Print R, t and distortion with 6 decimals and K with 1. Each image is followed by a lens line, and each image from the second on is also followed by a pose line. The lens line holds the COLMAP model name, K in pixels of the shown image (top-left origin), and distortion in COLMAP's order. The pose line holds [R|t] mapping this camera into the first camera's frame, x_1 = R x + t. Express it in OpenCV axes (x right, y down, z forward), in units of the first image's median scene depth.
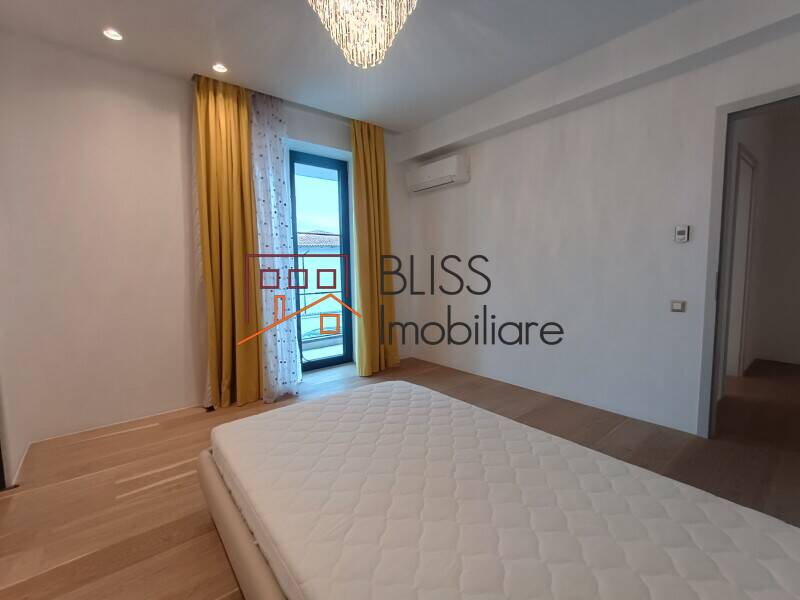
lens RADIAL K [[361.0, 0, 403.8], [0, 361.0, 299.9], [0, 0, 1]] dist [0.000195, 0.000186]
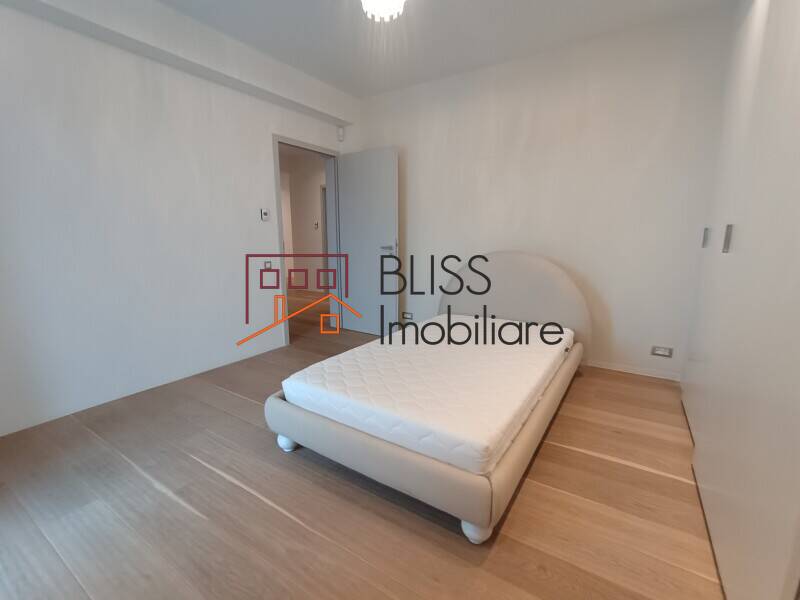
lens RADIAL K [[361.0, 0, 403.8], [0, 361.0, 299.9], [0, 0, 1]] dist [0.000195, 0.000186]
pose [[-0.332972, -0.158807, 0.929468, -0.901858], [0.087396, 0.976275, 0.198113, -0.094970], [-0.938878, 0.147198, -0.311193, 1.080924]]
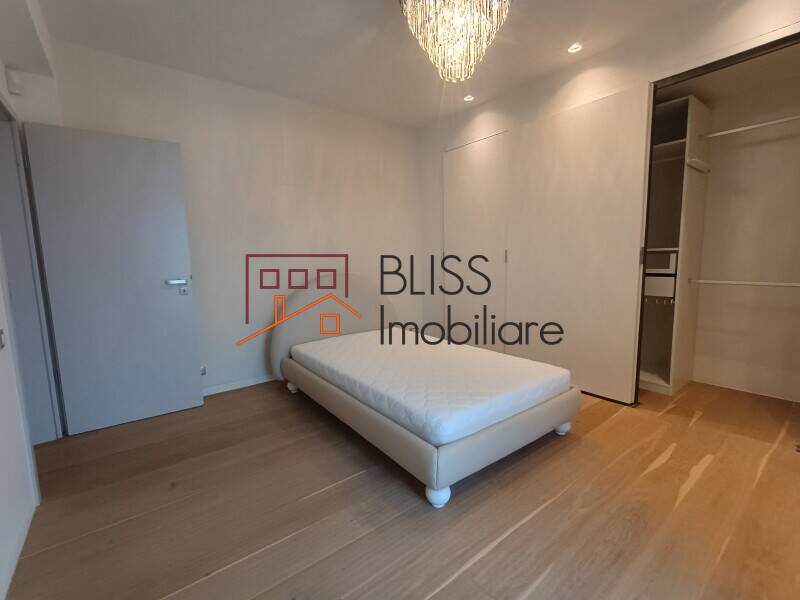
lens RADIAL K [[361.0, 0, 403.8], [0, 361.0, 299.9], [0, 0, 1]] dist [0.000195, 0.000186]
pose [[-0.999417, 0.032759, 0.009601, 0.063733], [0.034039, 0.977614, 0.207633, -0.174649], [-0.002584, 0.207839, -0.978160, 1.822233]]
